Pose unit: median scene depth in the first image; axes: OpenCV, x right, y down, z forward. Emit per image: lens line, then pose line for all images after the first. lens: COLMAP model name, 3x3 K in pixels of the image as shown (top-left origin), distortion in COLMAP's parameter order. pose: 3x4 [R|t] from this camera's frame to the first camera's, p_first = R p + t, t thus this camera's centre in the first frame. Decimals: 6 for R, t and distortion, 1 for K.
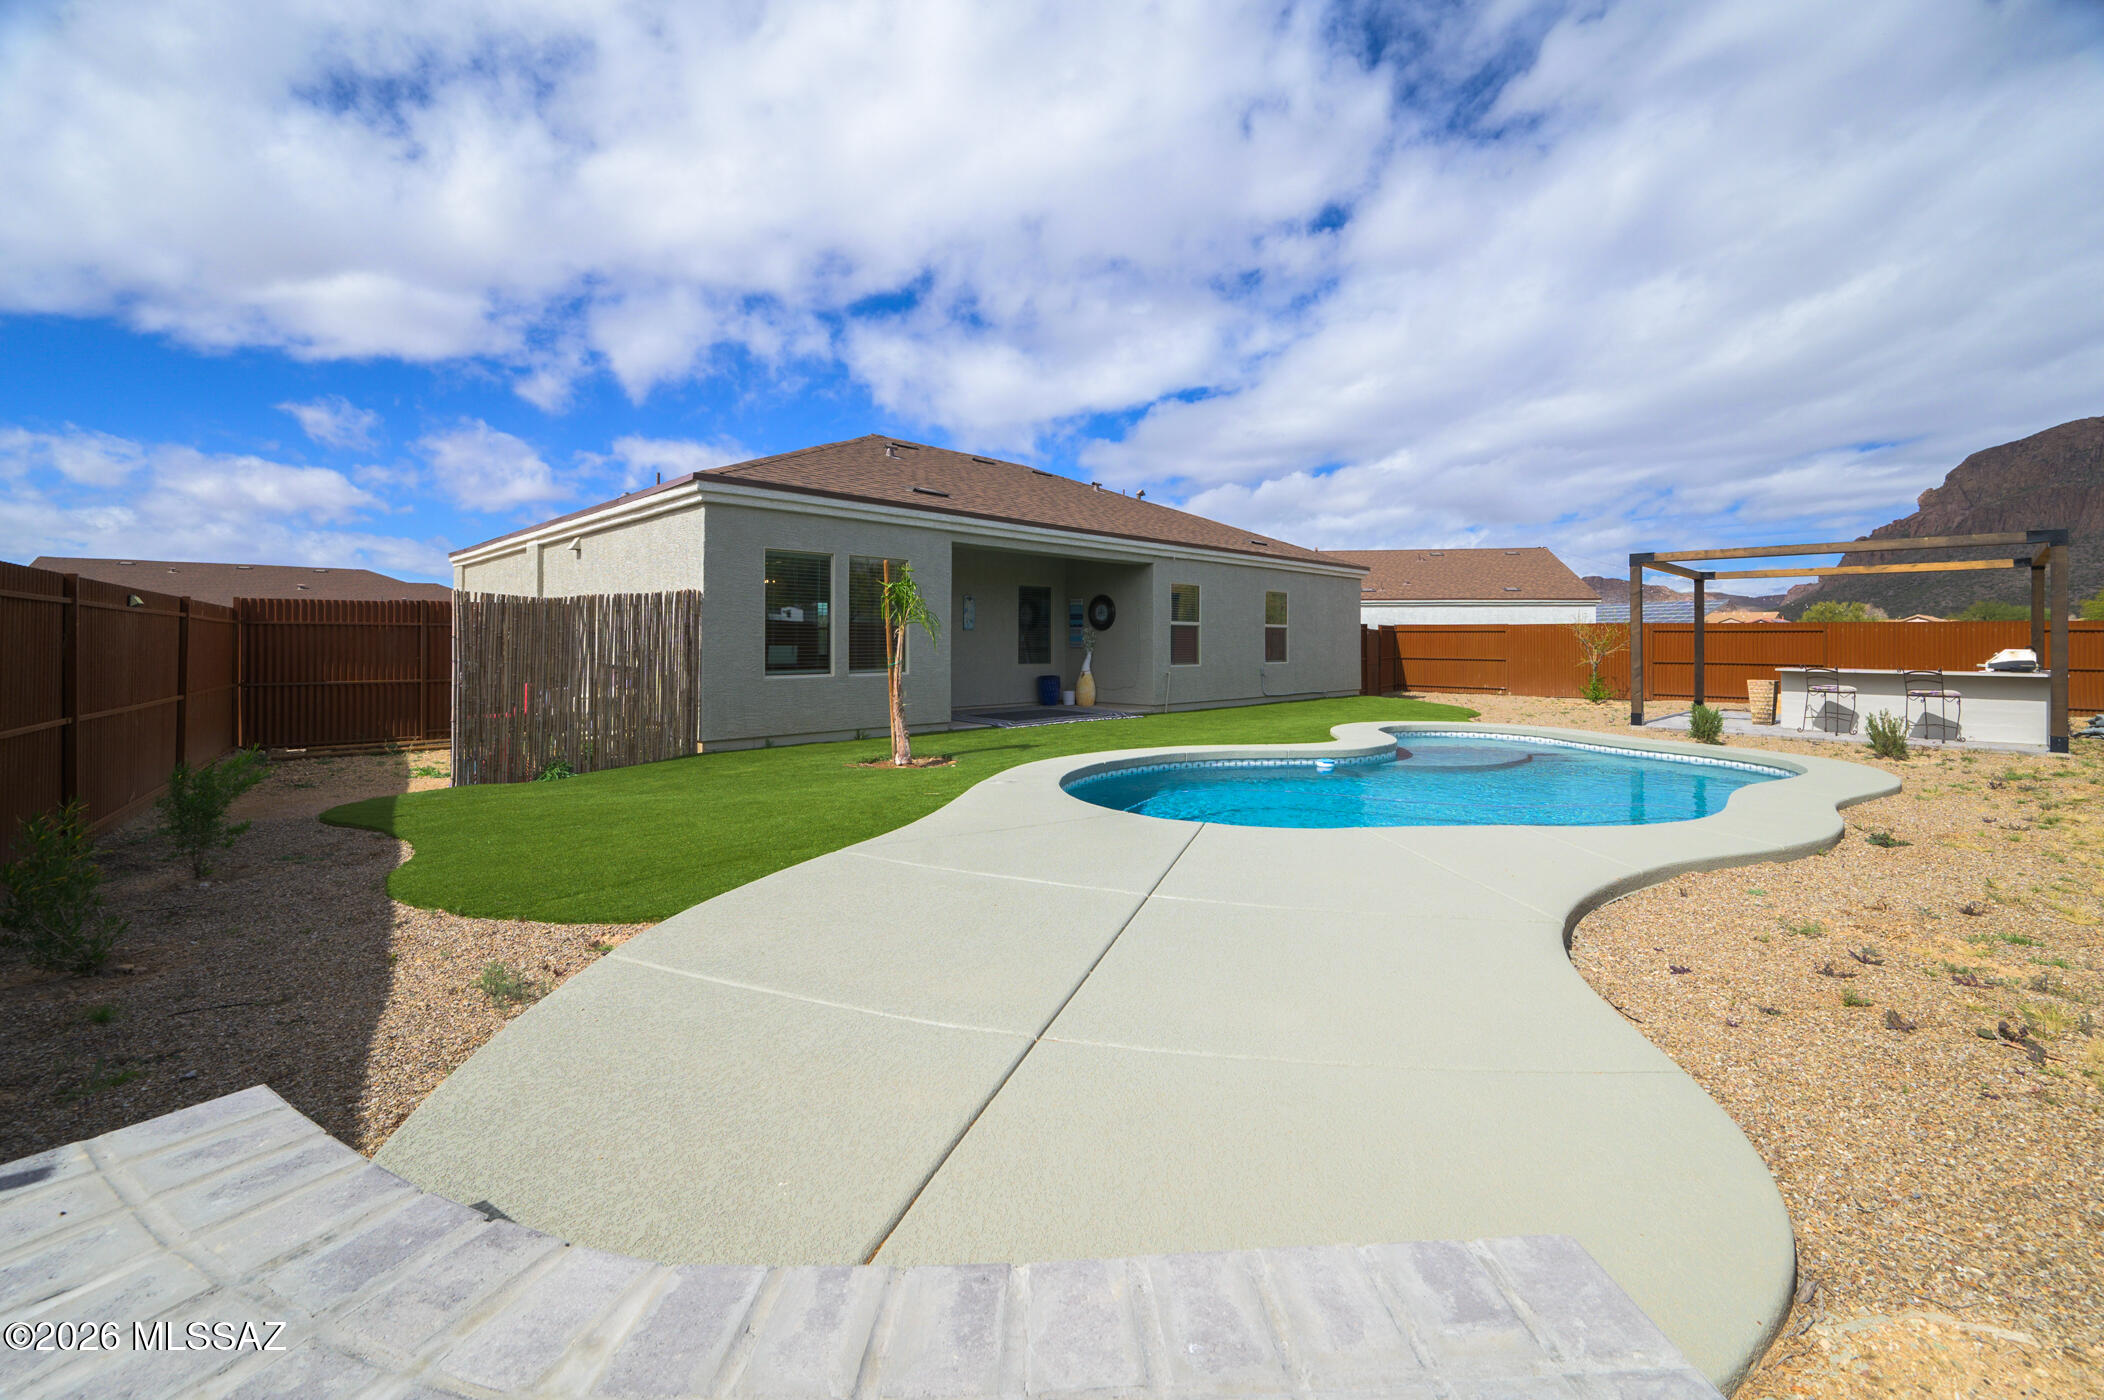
lens RADIAL K [[843.8, 0, 1049.1], [0, 843.8, 627.0], [0, 0, 1]] dist [0.005707, -0.000088]
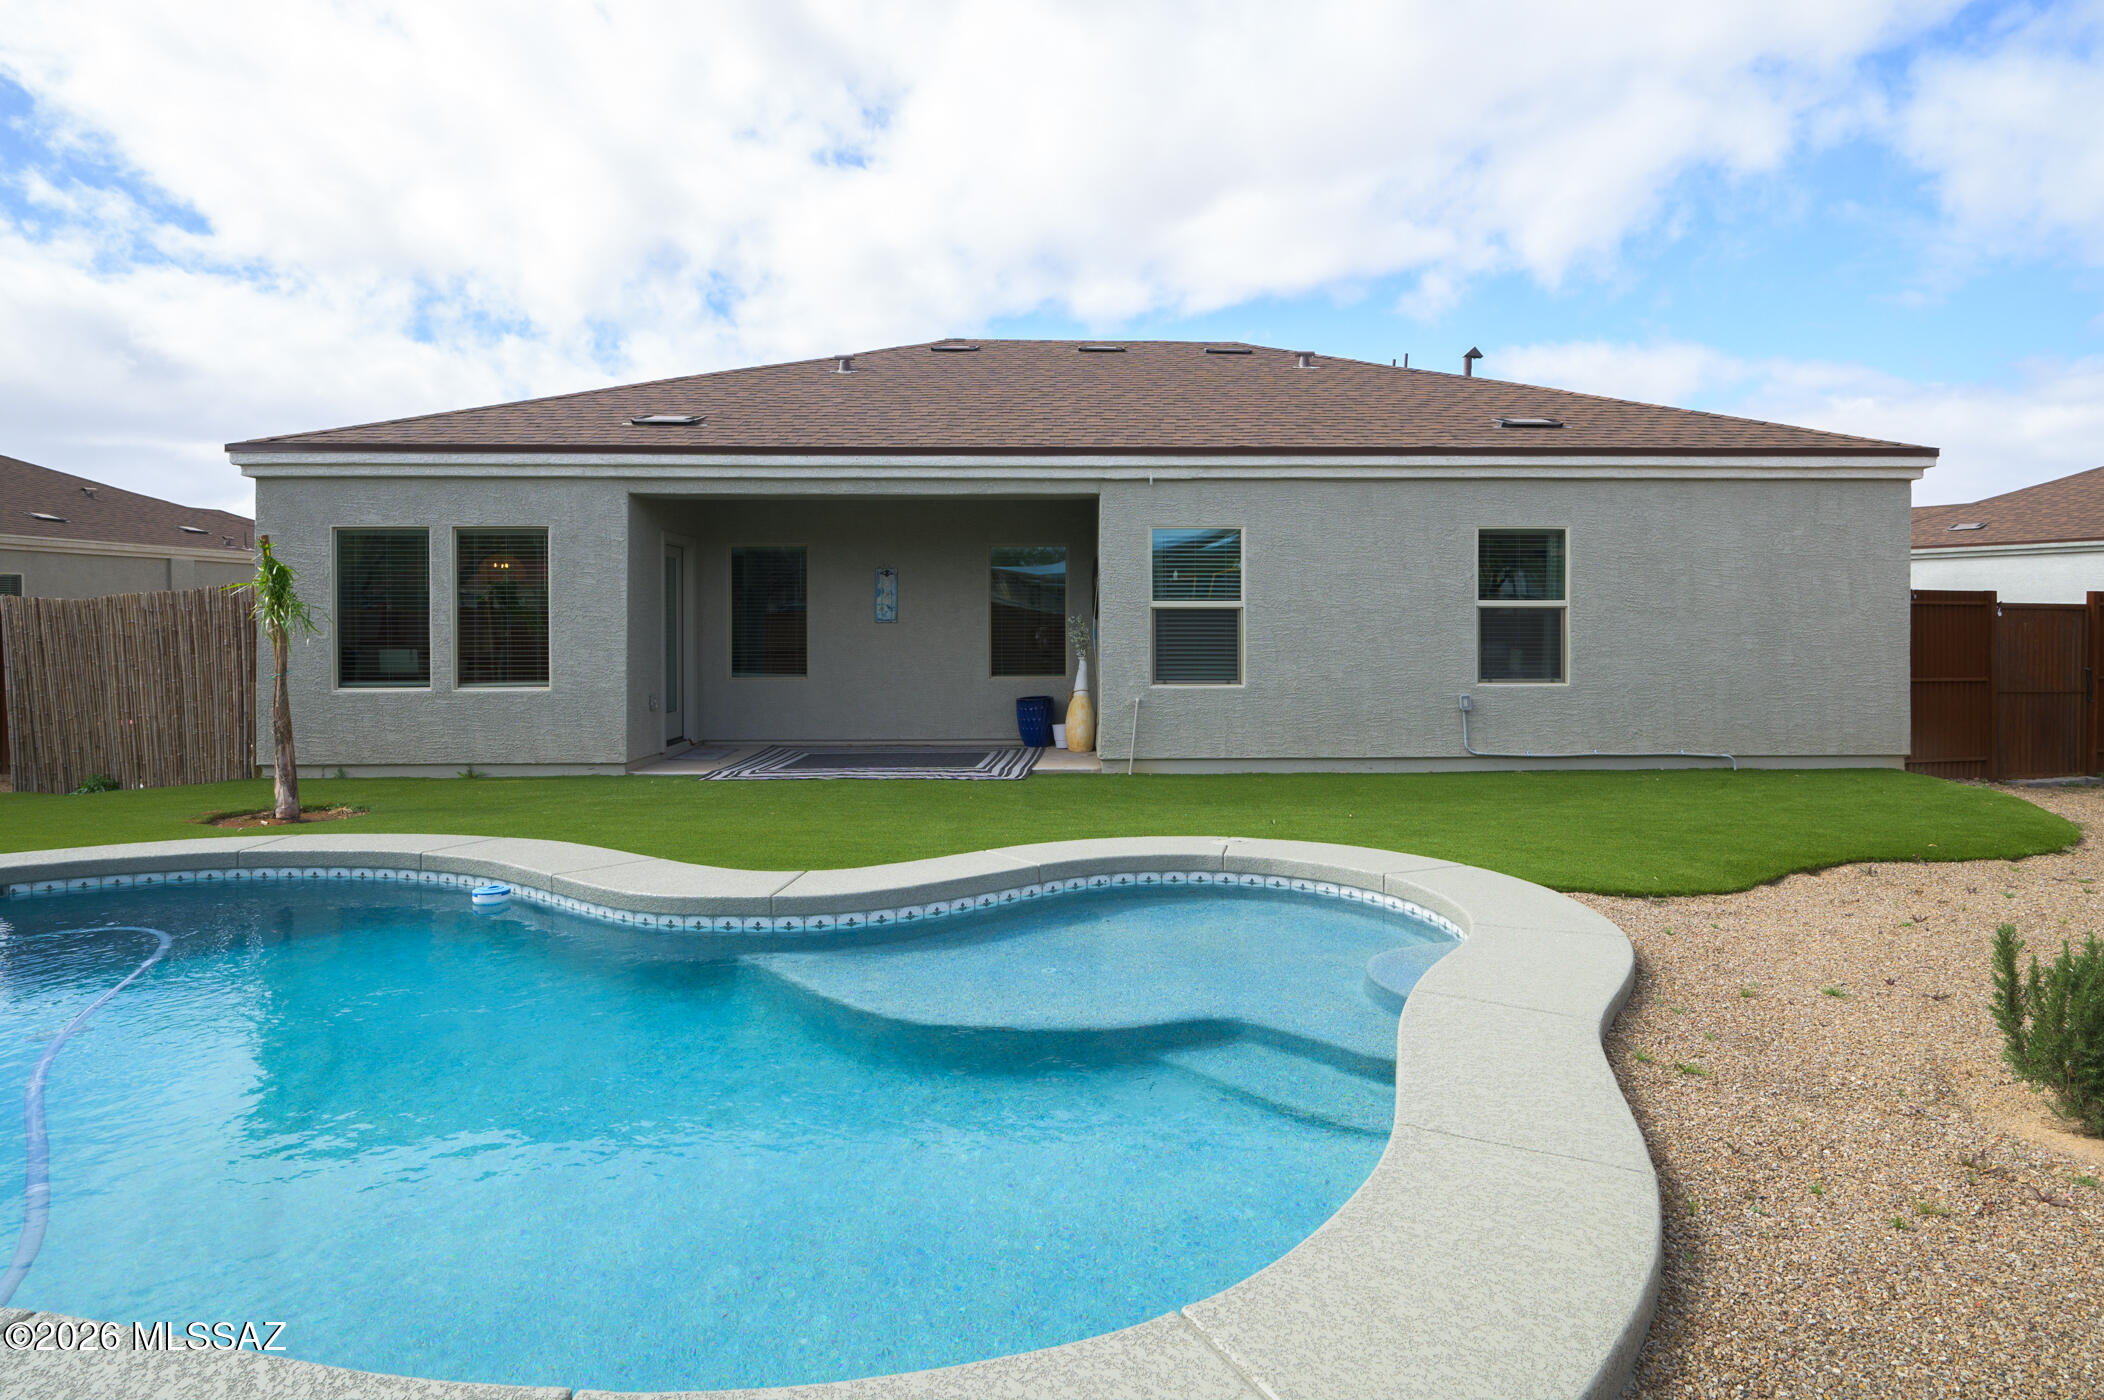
lens RADIAL K [[1161.4, 0, 1113.2], [0, 1161.4, 635.1], [0, 0, 1]] dist [0.001966, -0.002504]
pose [[0.732249, 0.004774, -0.681021, 0.622816], [0.016878, 0.999541, 0.025155, -0.004895], [0.680828, -0.029914, 0.731832, 0.462566]]
